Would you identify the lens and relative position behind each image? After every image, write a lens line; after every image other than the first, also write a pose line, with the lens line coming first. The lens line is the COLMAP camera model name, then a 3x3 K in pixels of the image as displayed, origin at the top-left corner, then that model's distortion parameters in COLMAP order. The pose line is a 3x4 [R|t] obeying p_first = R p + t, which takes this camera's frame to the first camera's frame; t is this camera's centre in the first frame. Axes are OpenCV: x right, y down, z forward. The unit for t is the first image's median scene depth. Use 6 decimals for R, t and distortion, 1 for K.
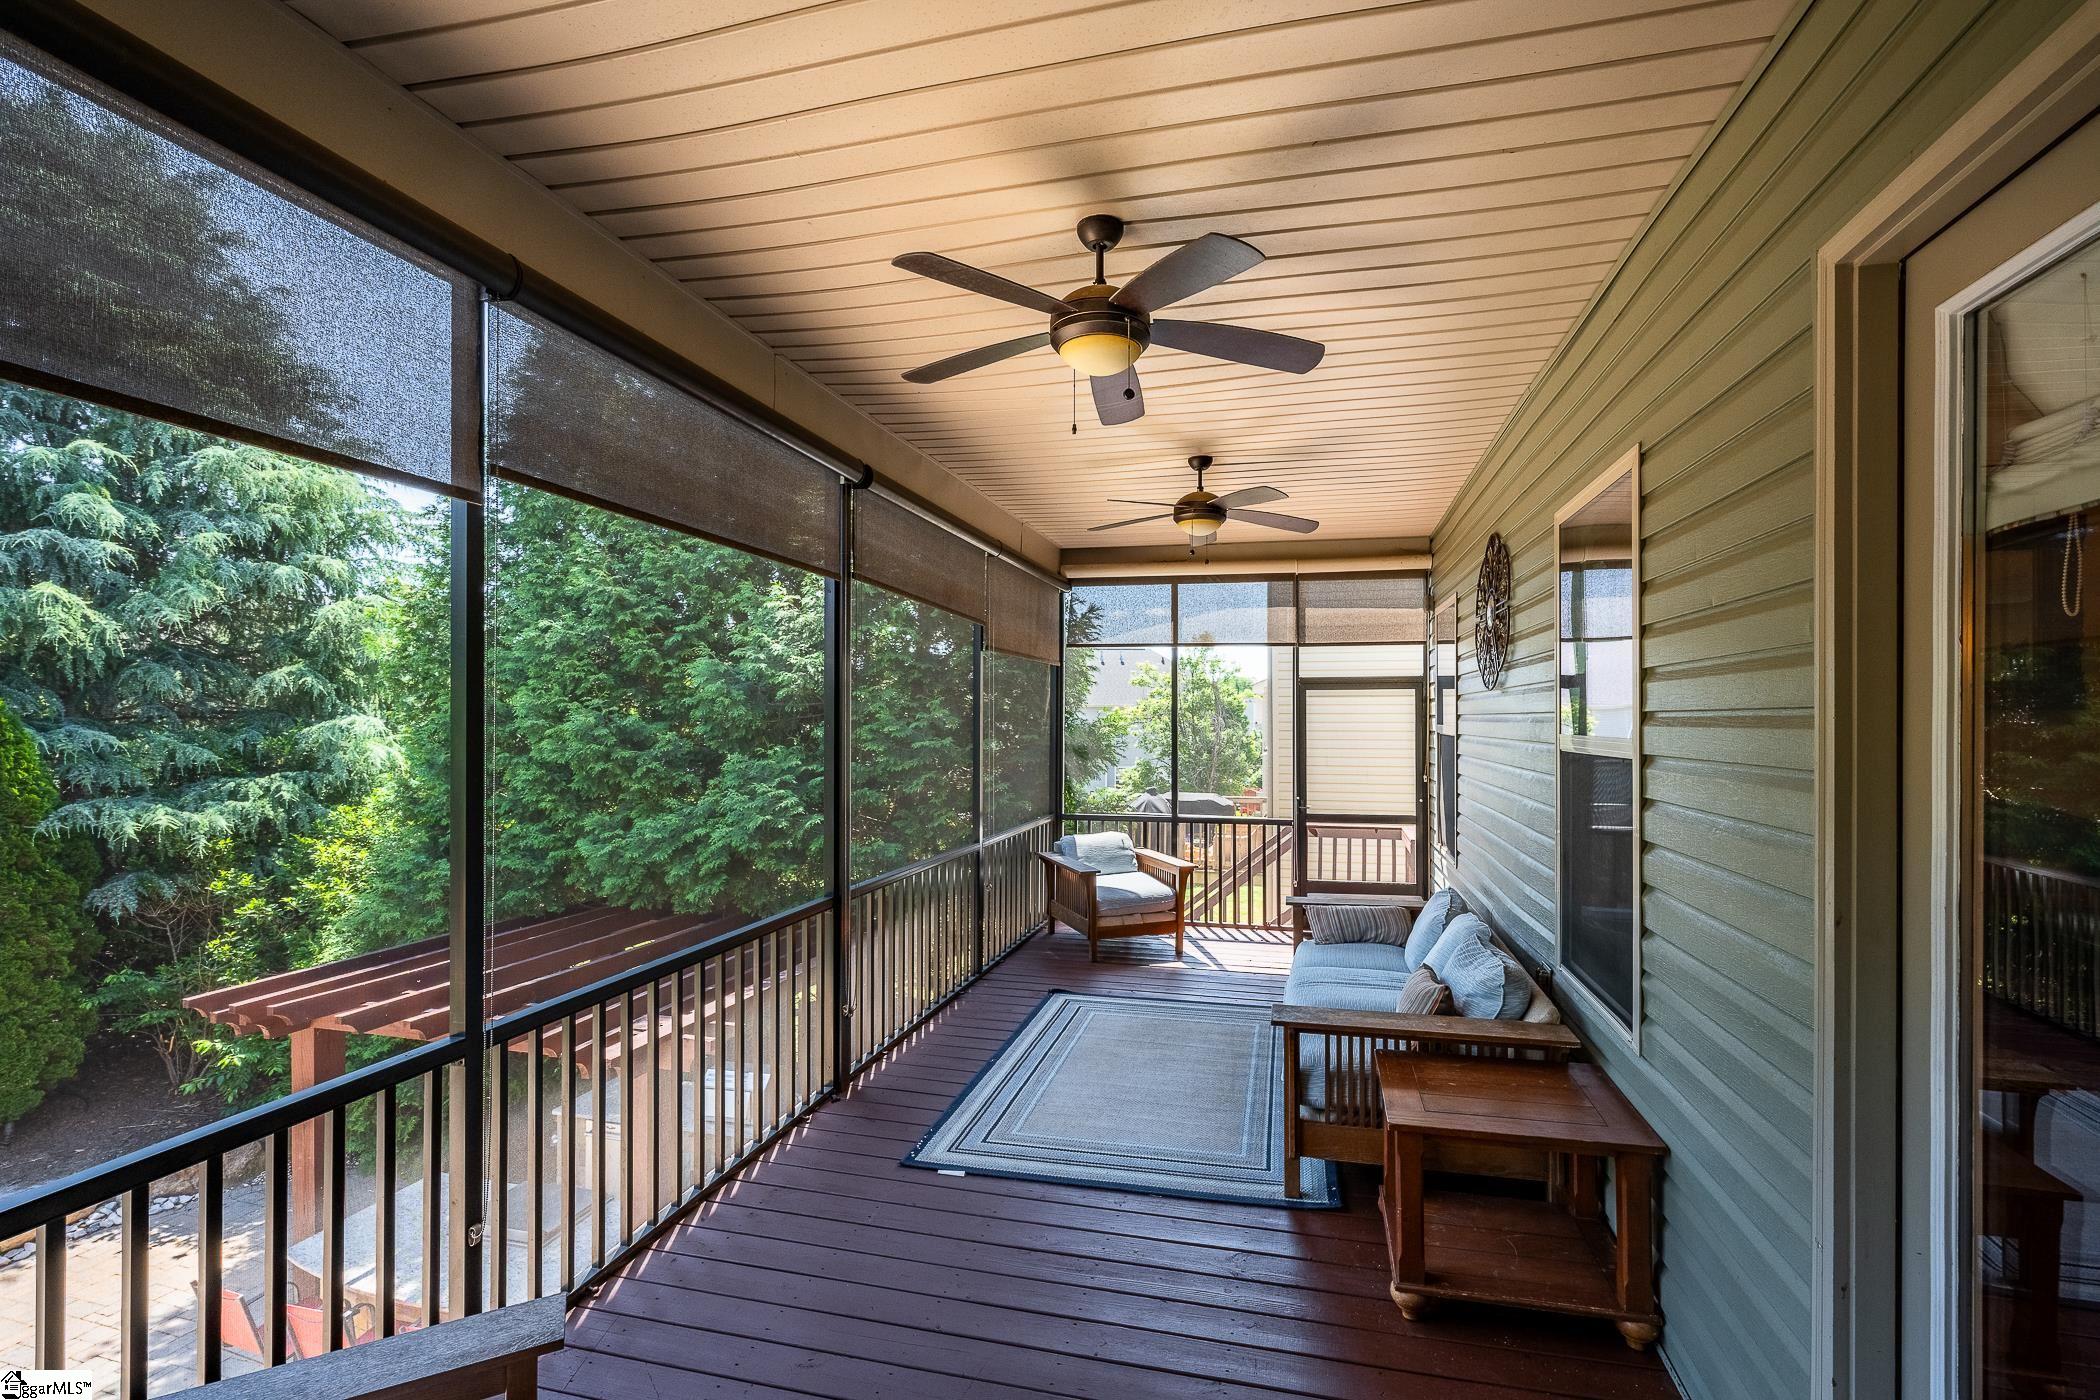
lens RADIAL K [[844.1, 0, 1000.8], [0, 844.1, 704.5], [0, 0, 1]] dist [-0.002734, 0.000595]
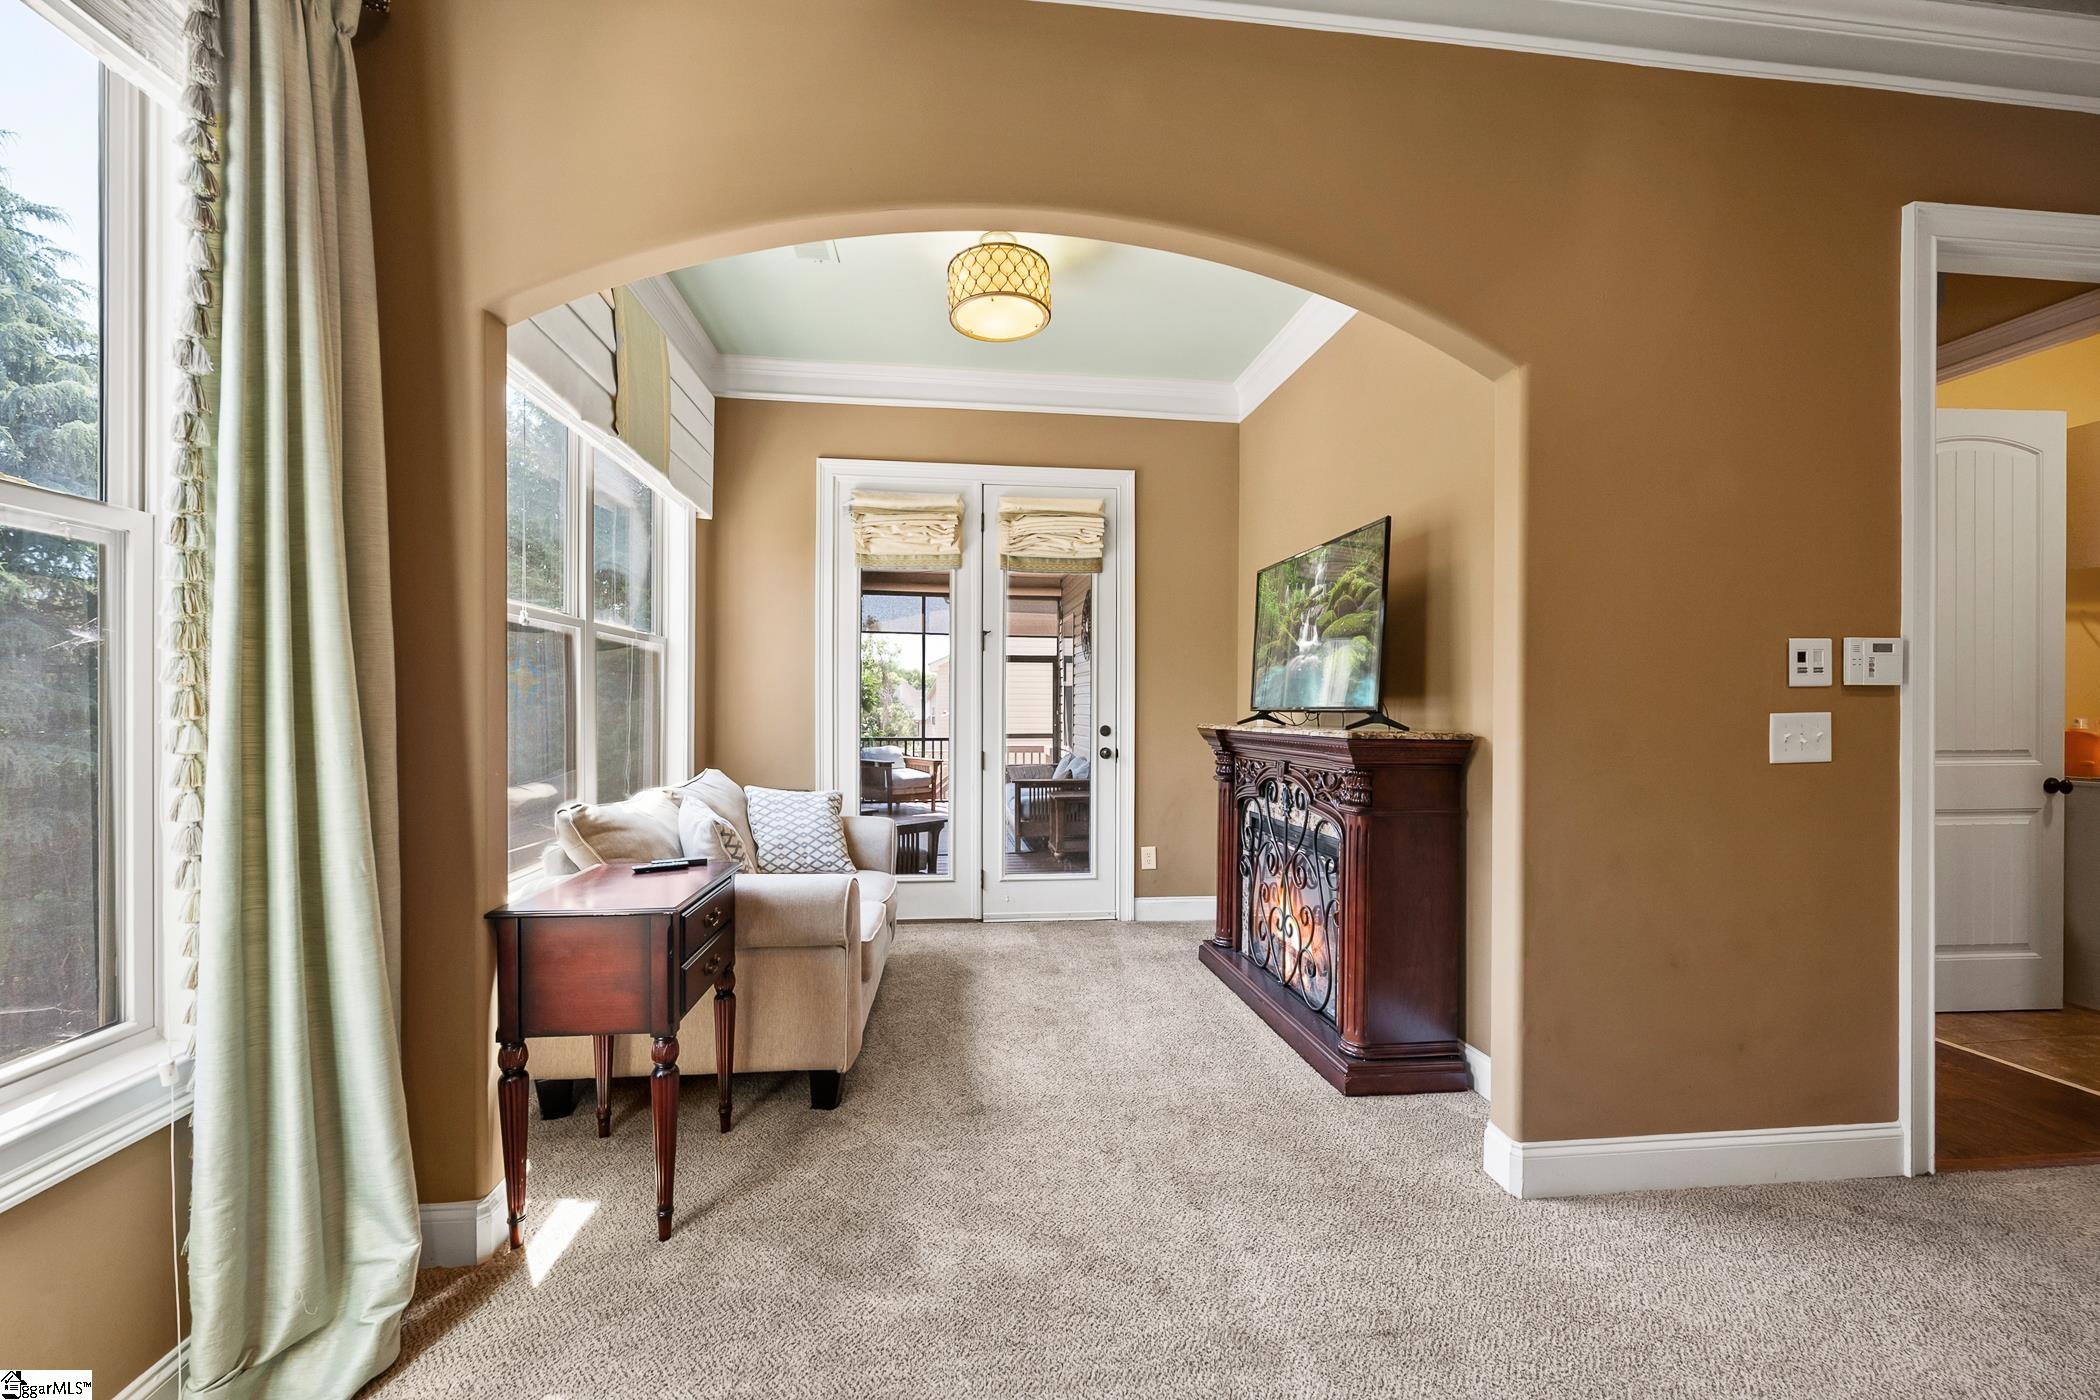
lens RADIAL K [[844.1, 0, 1047.7], [0, 844.1, 700.6], [0, 0, 1]] dist [-0.002734, 0.000595]
pose [[0.892088, -0.001995, 0.451858, -0.362988], [-0.005252, 0.999877, 0.014783, 0.039600], [-0.451832, -0.015561, 0.891967, -0.657855]]
